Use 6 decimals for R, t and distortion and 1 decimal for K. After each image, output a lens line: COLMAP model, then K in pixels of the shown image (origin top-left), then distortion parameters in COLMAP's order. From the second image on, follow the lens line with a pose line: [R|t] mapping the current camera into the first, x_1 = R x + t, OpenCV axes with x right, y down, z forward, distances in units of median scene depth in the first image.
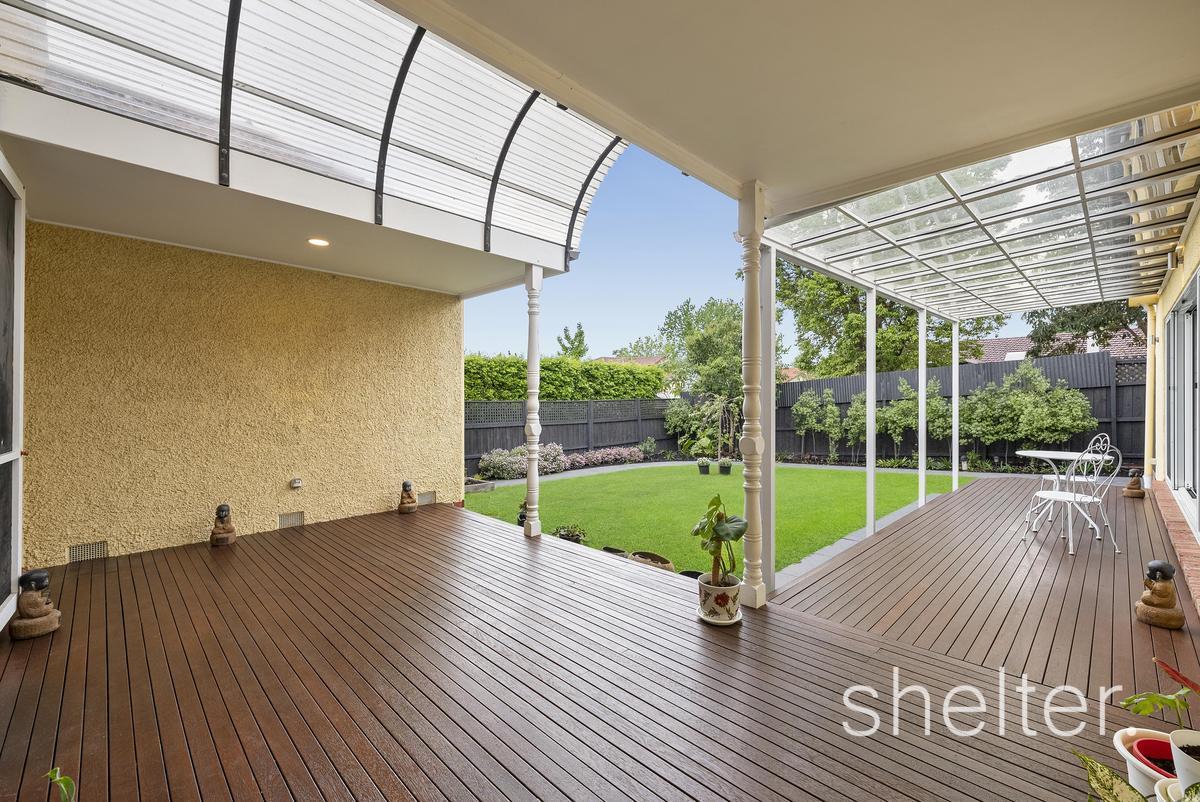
lens RADIAL K [[506.0, 0, 601.5], [0, 506.0, 403.6], [0, 0, 1]] dist [0.001121, 0.000248]
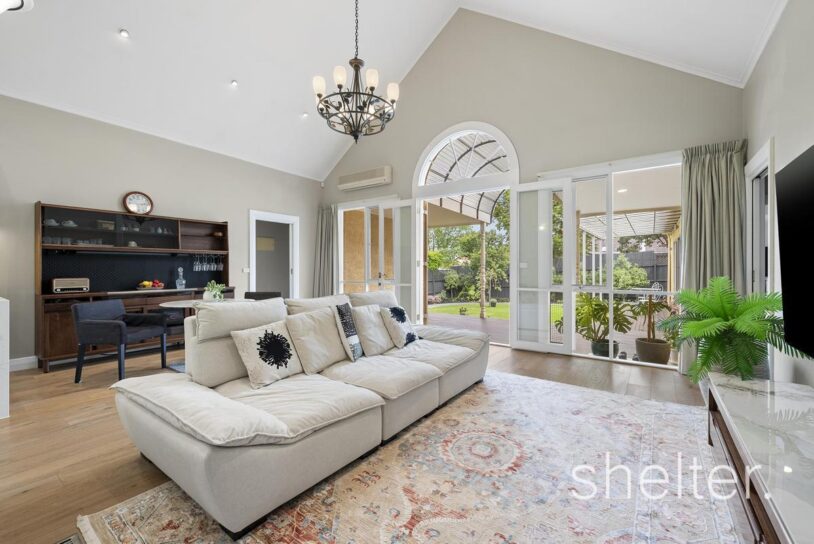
lens RADIAL K [[343.2, 0, 405.8], [0, 343.2, 269.5], [0, 0, 1]] dist [0.001121, 0.000248]
pose [[0.985005, 0.010293, 0.172217, -0.343367], [-0.007769, 0.999852, -0.015324, 0.011861], [-0.172349, 0.013756, 0.984940, -0.312638]]
